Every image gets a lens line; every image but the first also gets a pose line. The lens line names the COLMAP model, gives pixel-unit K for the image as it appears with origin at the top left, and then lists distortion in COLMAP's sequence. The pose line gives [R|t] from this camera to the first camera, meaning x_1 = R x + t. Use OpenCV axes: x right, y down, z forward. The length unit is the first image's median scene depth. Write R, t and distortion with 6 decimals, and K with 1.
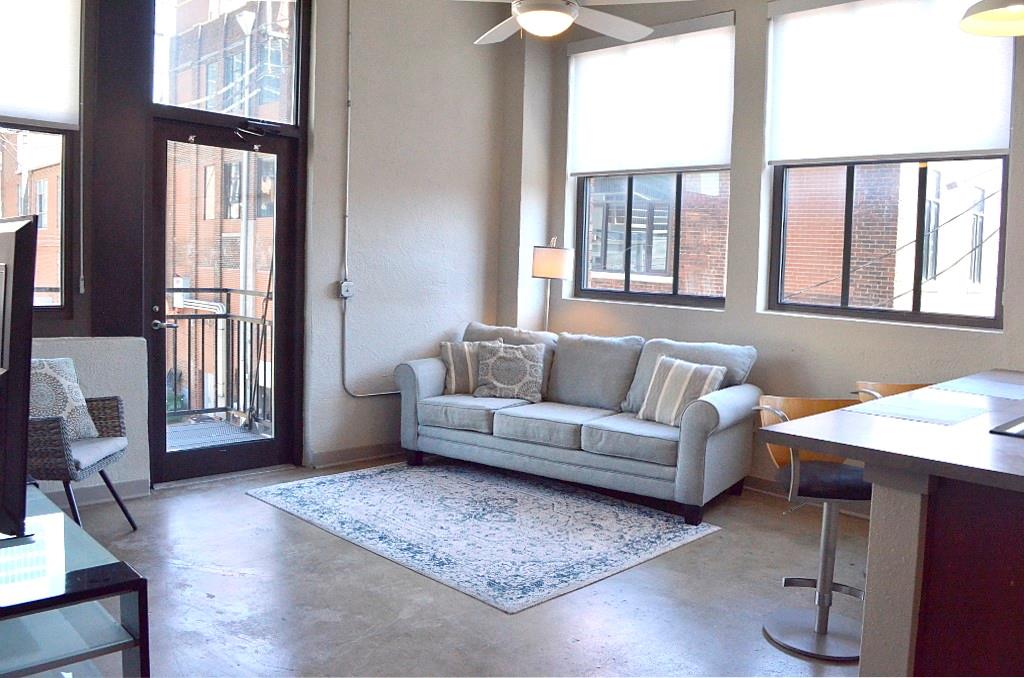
lens RADIAL K [[826.7, 0, 549.2], [0, 826.7, 324.4], [0, 0, 1]] dist [-0.026959, 0.009140]
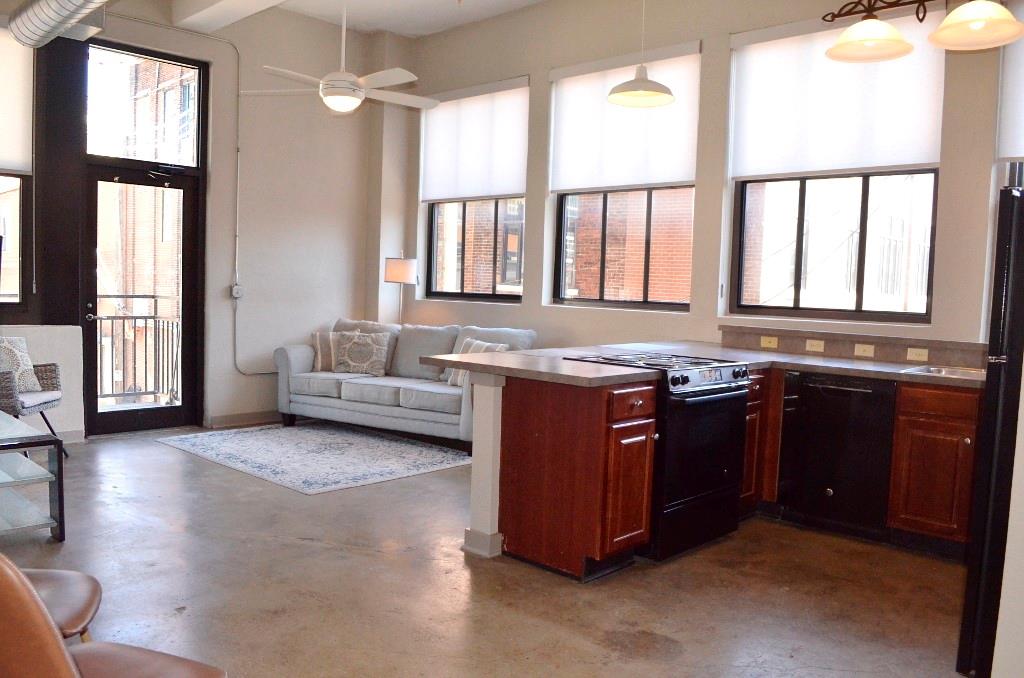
lens RADIAL K [[849.9, 0, 510.6], [0, 849.9, 335.7], [0, 0, 1]] dist [-0.014023, 0.013612]
pose [[0.999785, -0.009184, -0.018580, 0.221203], [0.008988, 0.999903, -0.010613, 0.047062], [0.018676, 0.010443, 0.999771, -0.350034]]
